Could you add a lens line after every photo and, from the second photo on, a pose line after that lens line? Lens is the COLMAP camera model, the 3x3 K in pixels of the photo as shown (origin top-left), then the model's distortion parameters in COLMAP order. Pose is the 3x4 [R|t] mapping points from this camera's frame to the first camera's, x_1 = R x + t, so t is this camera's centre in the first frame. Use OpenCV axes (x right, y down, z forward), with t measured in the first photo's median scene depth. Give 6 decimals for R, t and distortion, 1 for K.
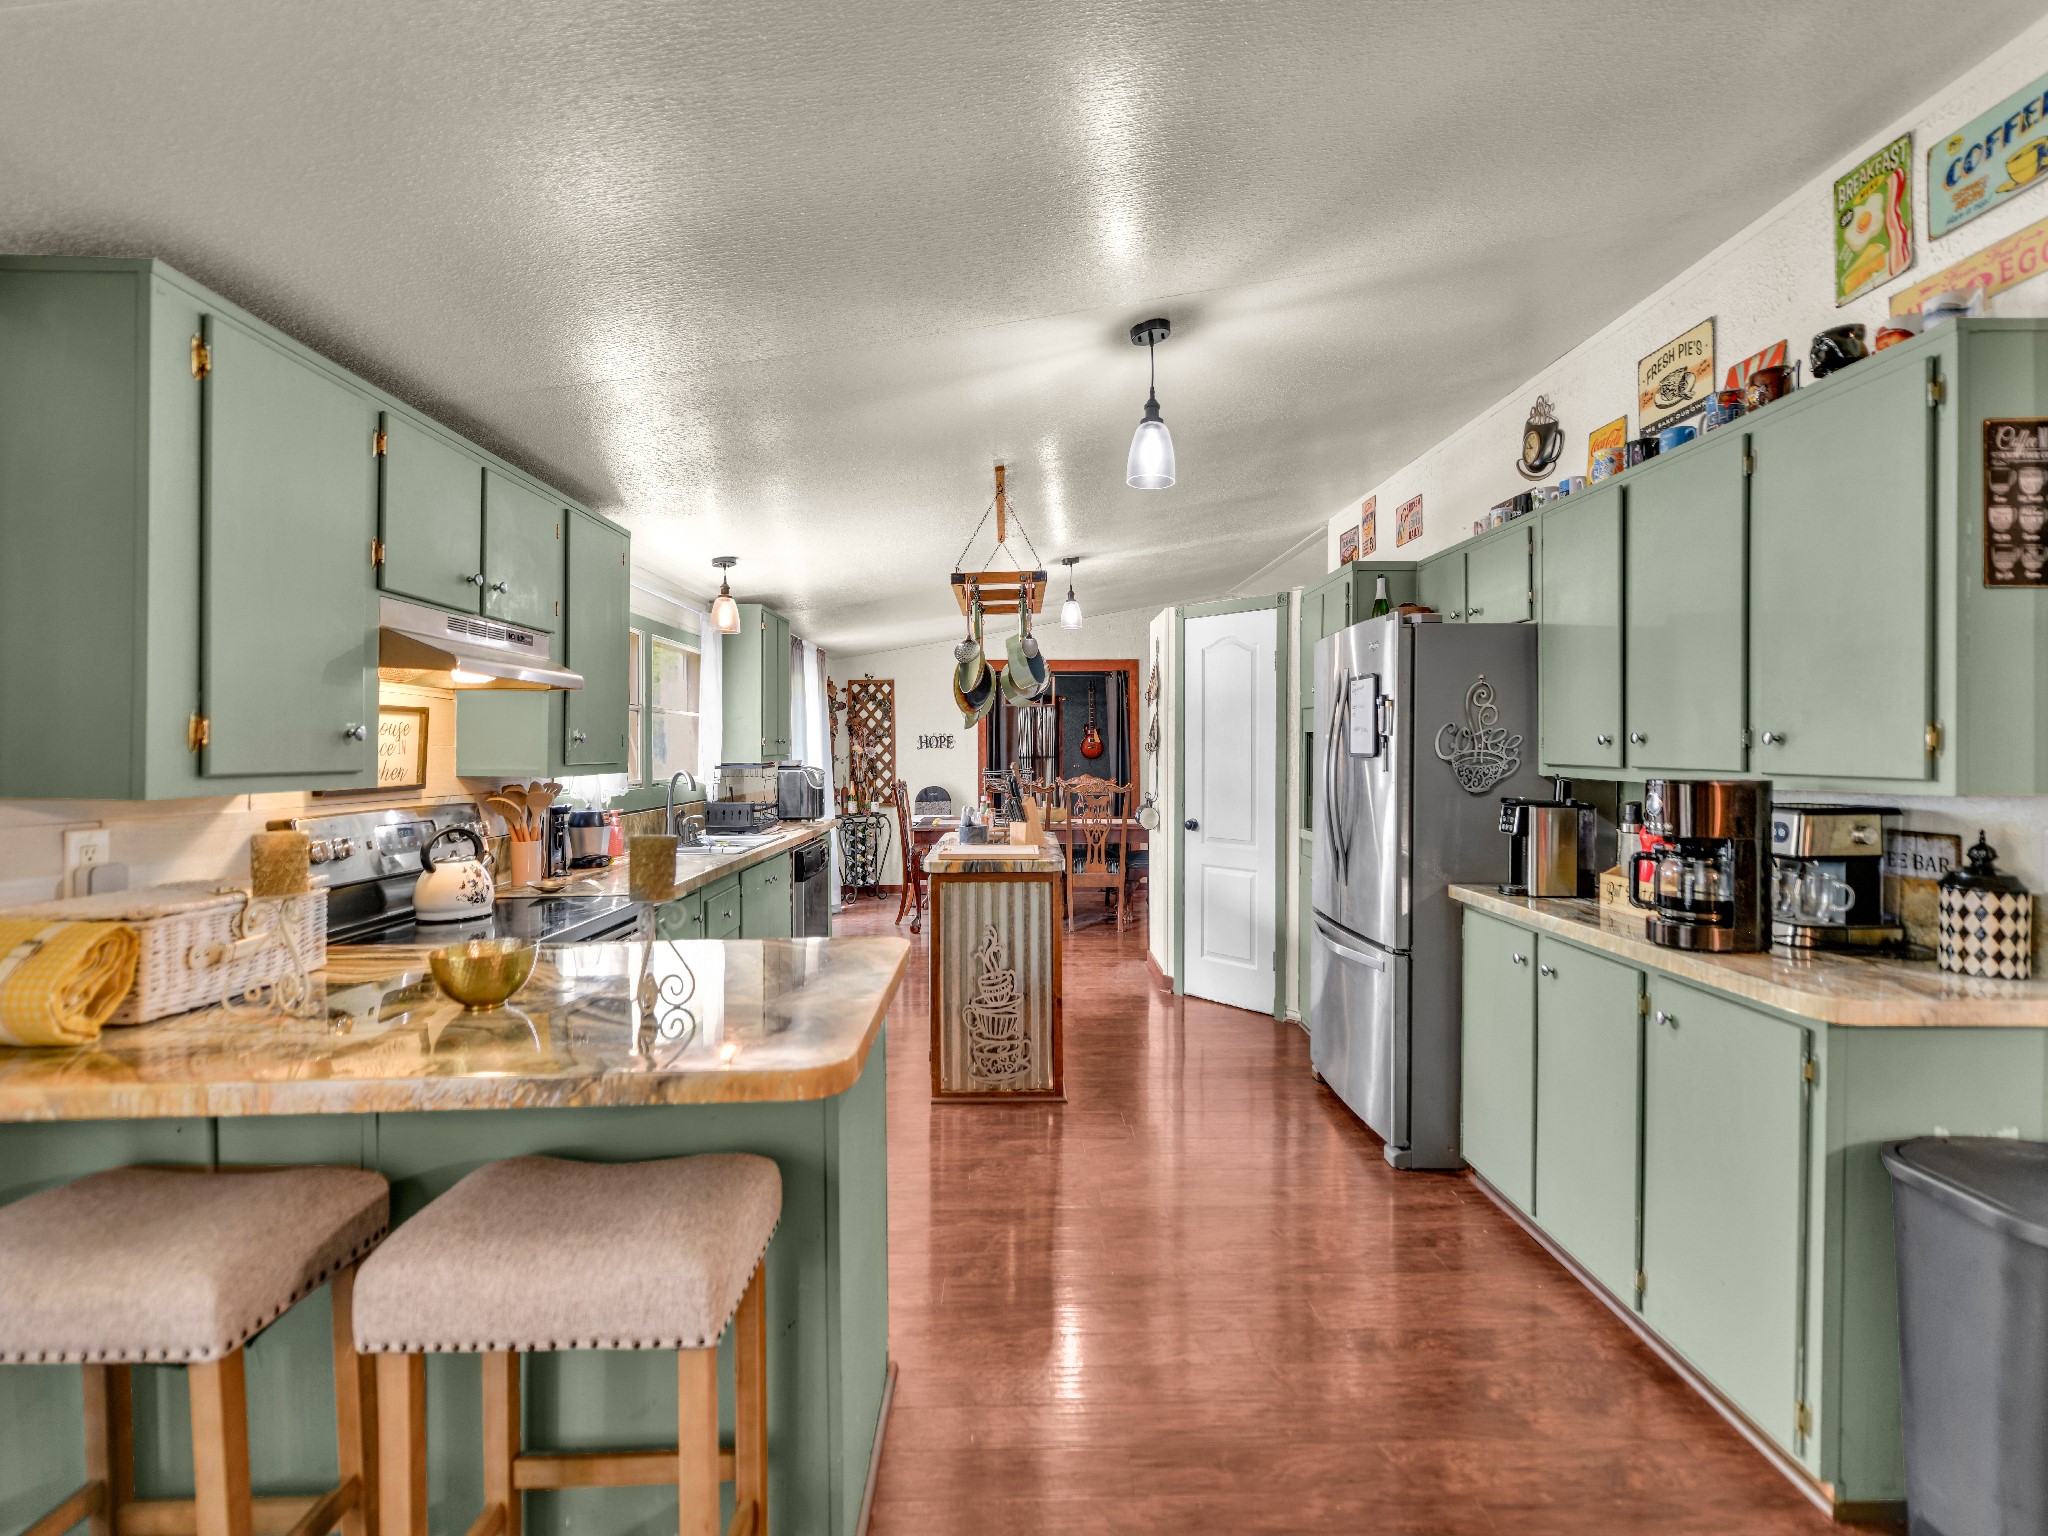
lens RADIAL K [[884.1, 0, 1032.3], [0, 884.1, 750.9], [0, 0, 1]] dist [0.004607, -0.002817]
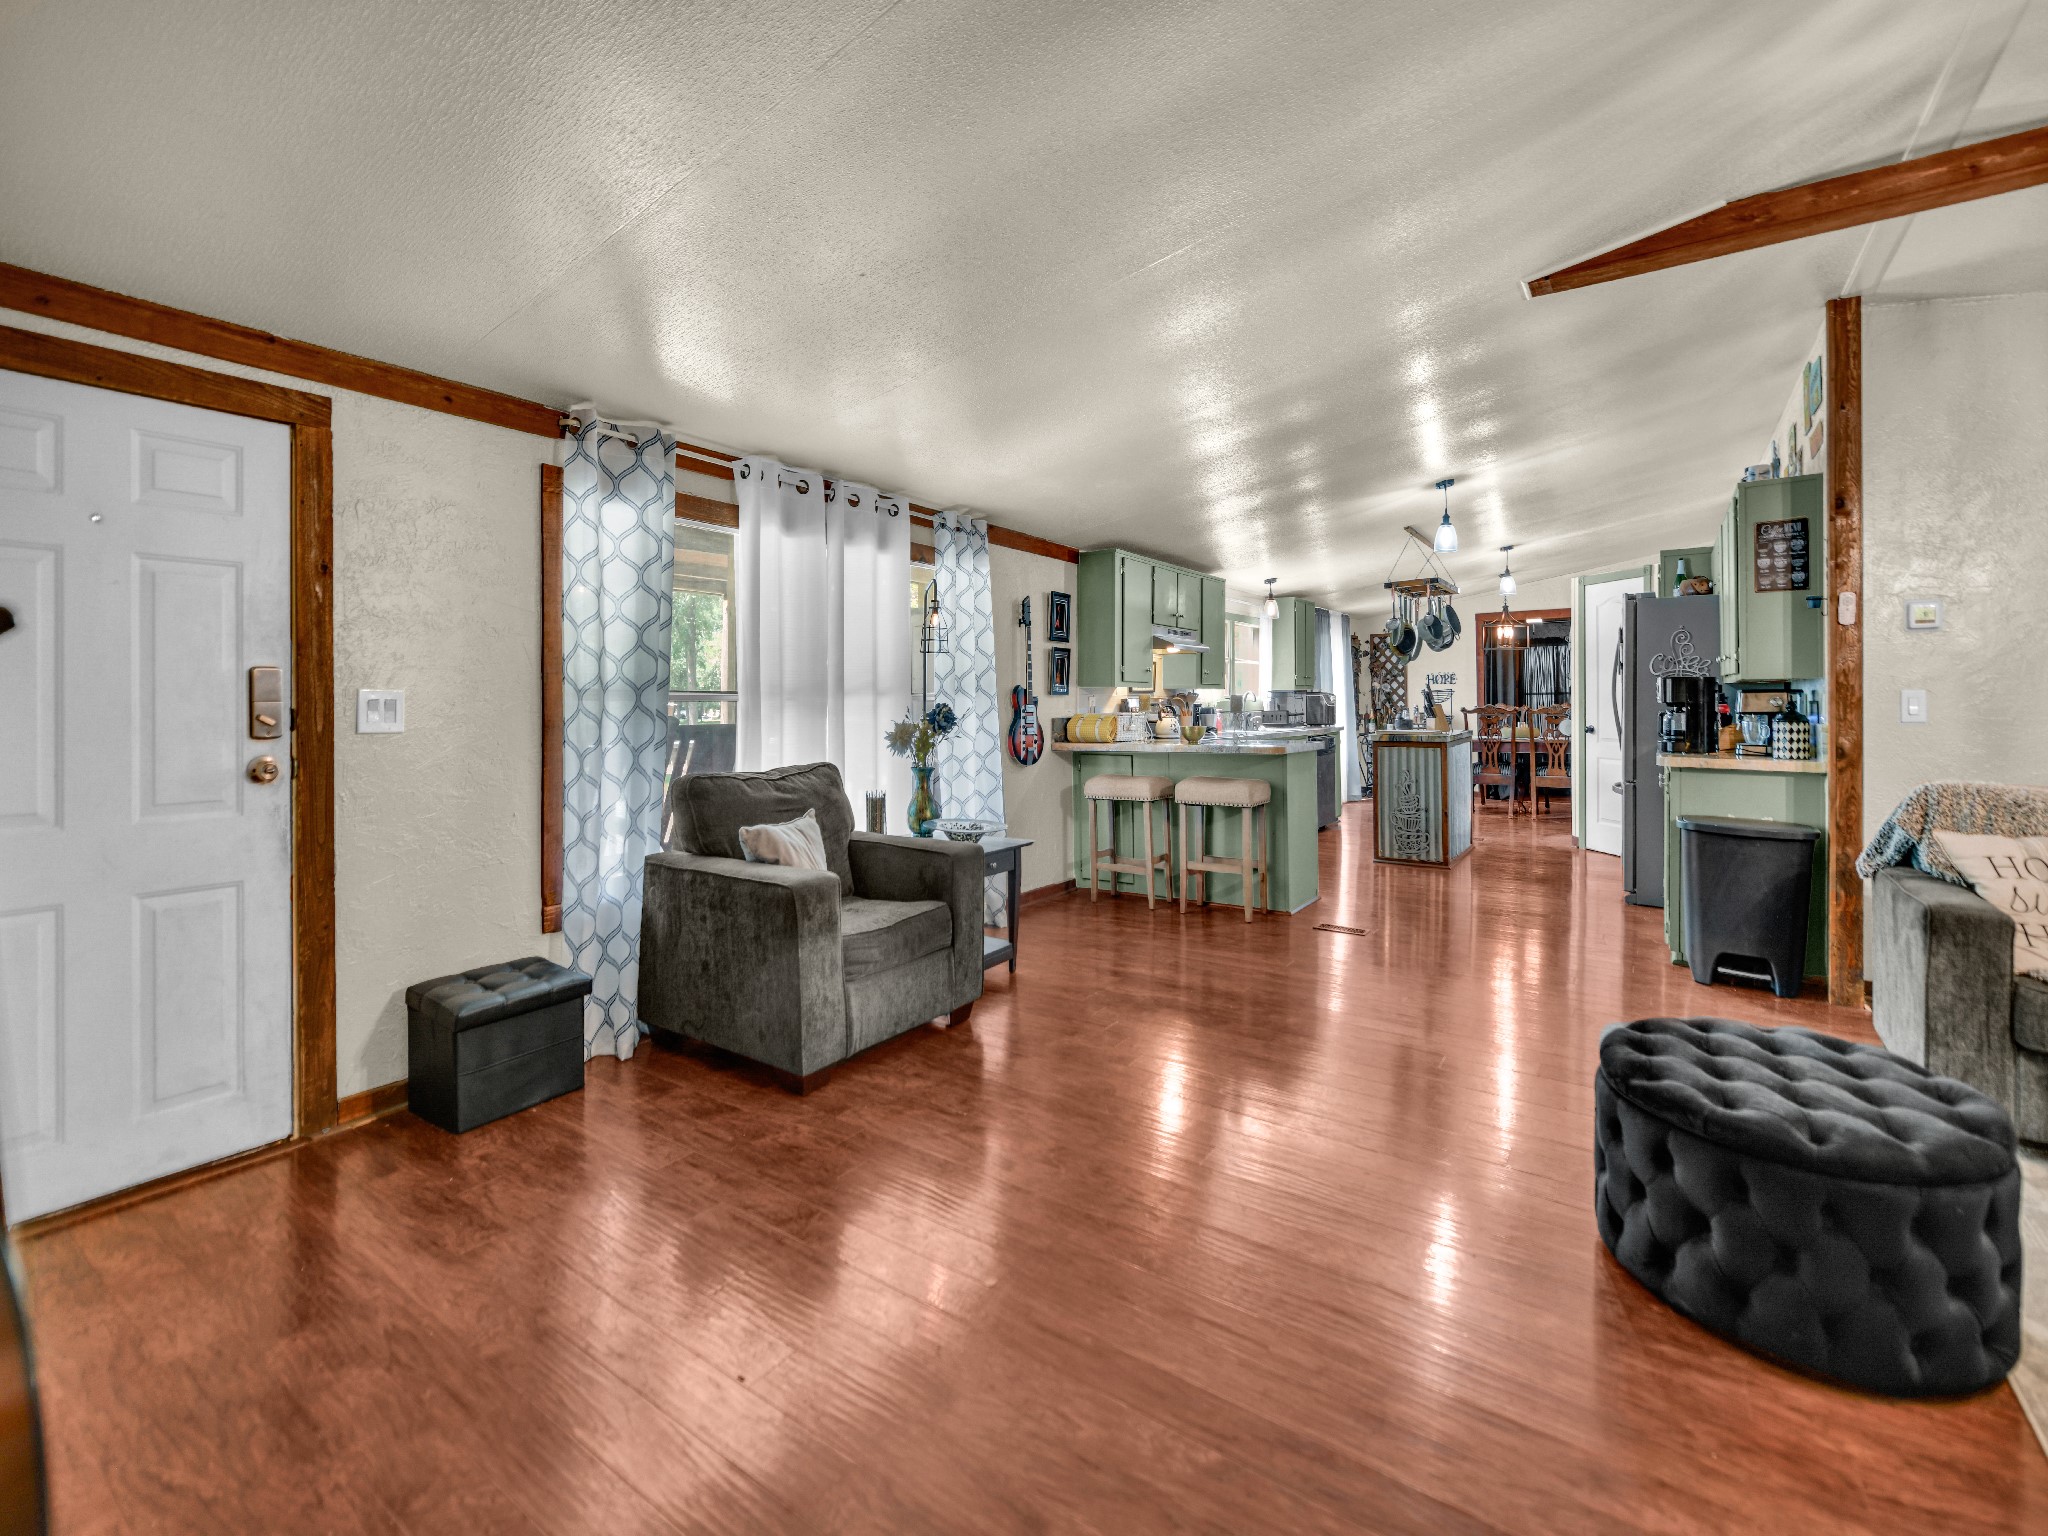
lens RADIAL K [[884.1, 0, 1017.0], [0, 884.1, 701.8], [0, 0, 1]] dist [0.004607, -0.002817]
pose [[0.797290, -0.001245, -0.603595, 0.305642], [0.001943, 0.999998, 0.000504, 0.036105], [0.603593, -0.001574, 0.797291, -0.708799]]
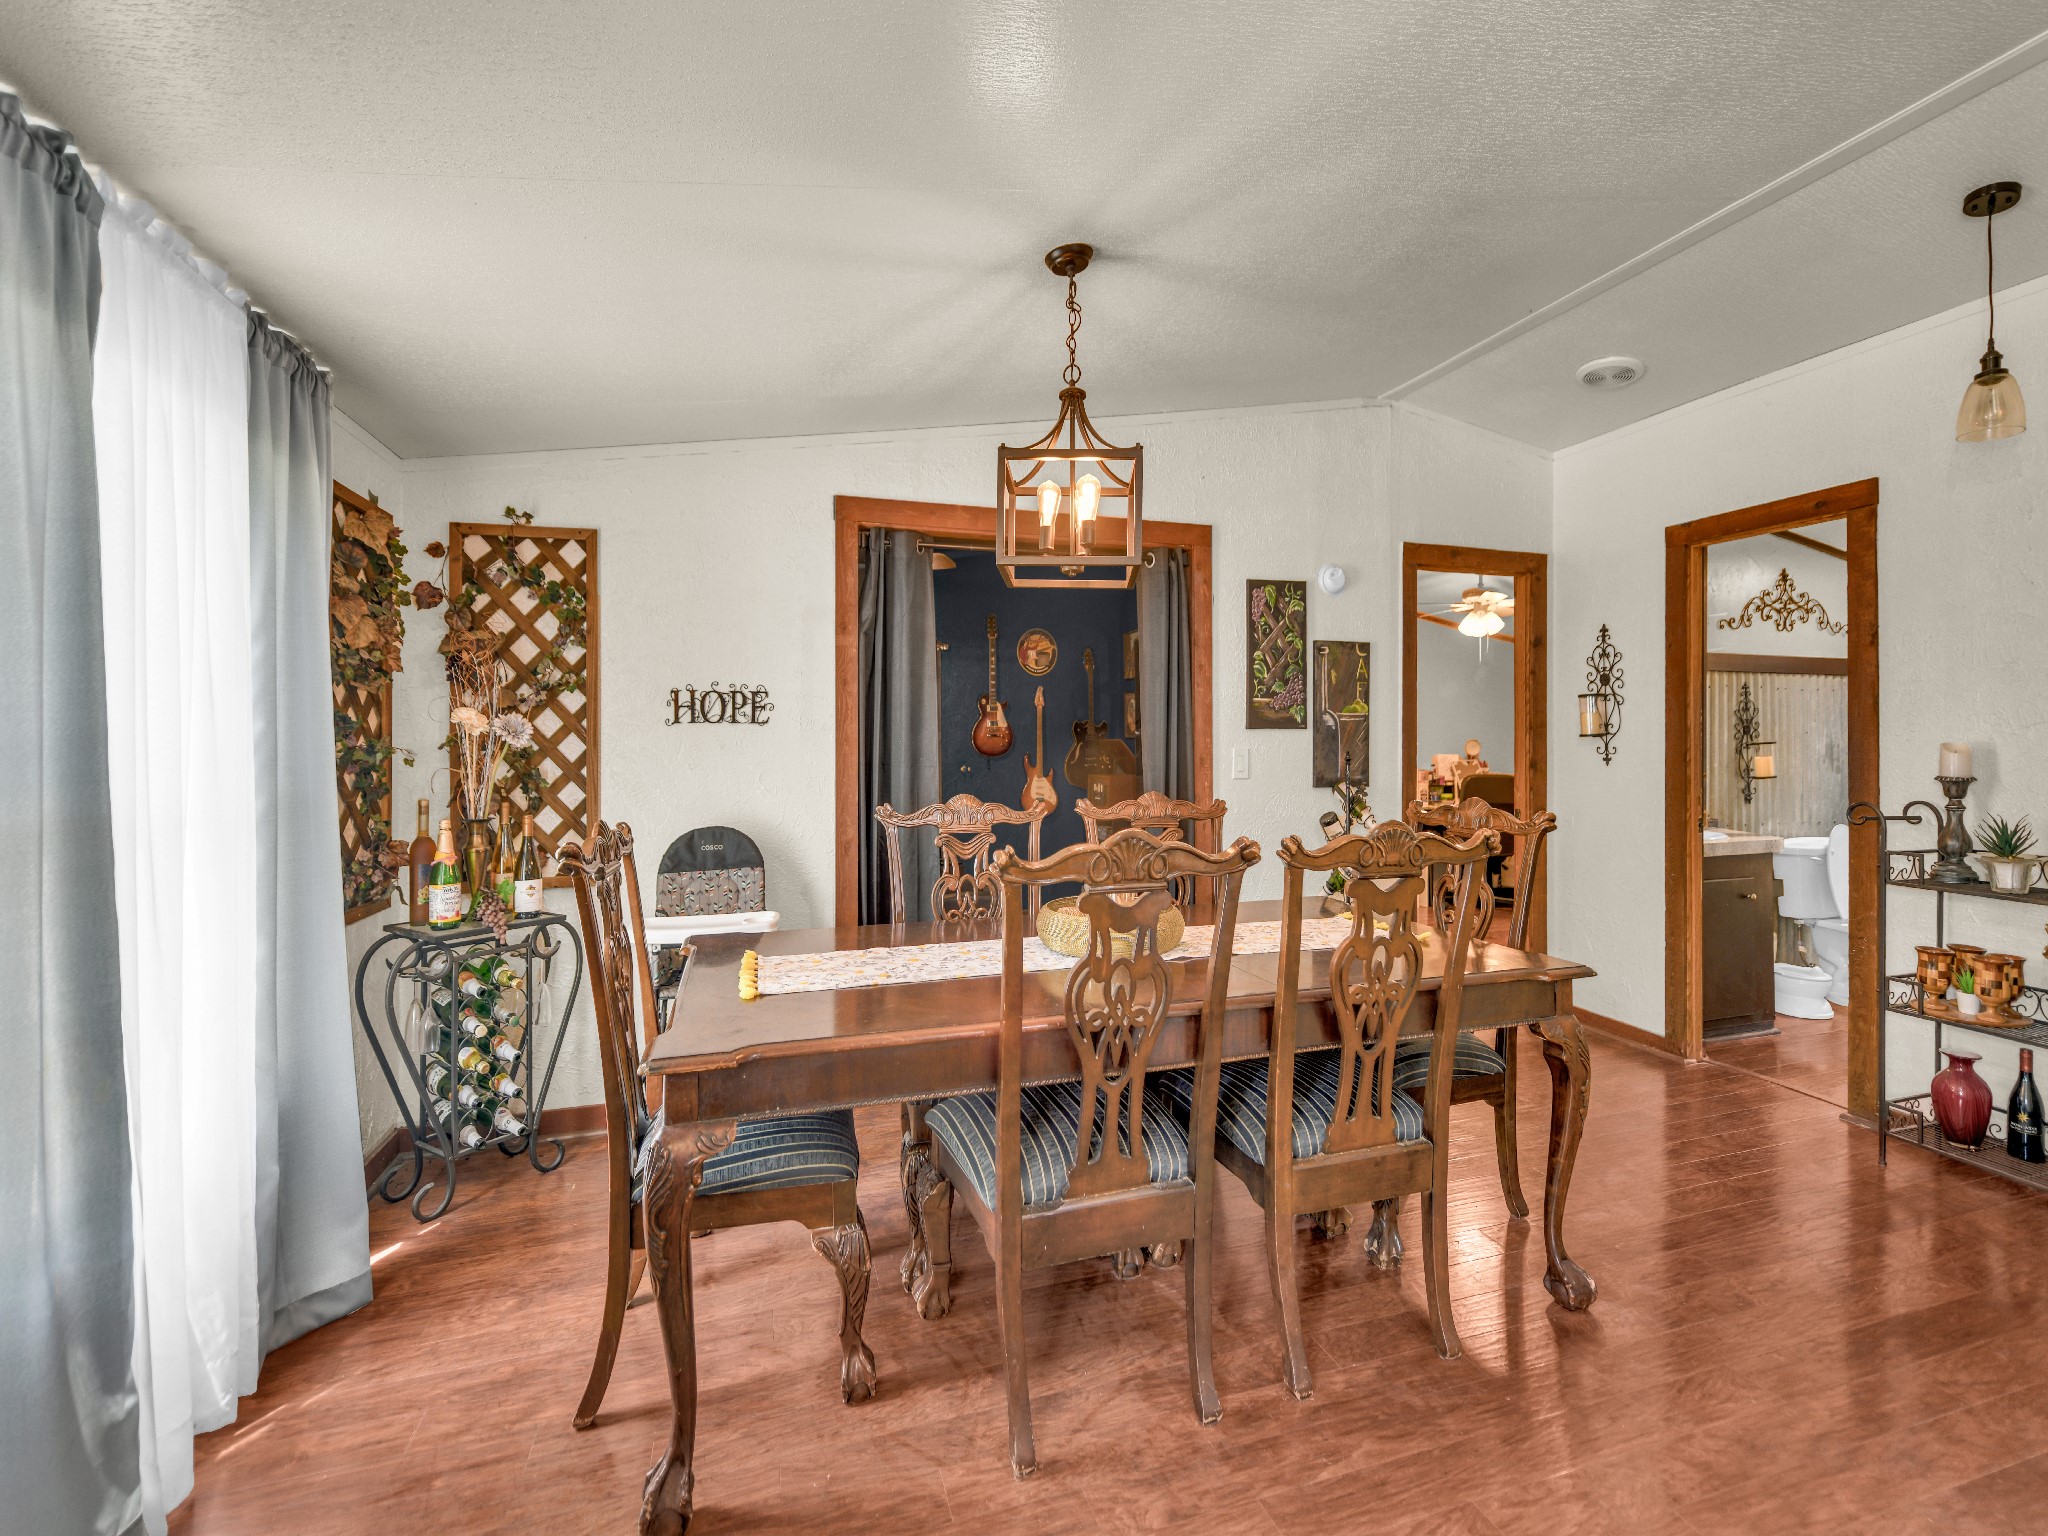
lens RADIAL K [[884.1, 0, 1037.9], [0, 884.1, 736.5], [0, 0, 1]] dist [0.004607, -0.002817]
pose [[0.959373, 0.006099, 0.282075, -0.143230], [-0.000415, 0.999796, -0.020209, 0.016951], [-0.282140, 0.019271, 0.959180, 1.017846]]
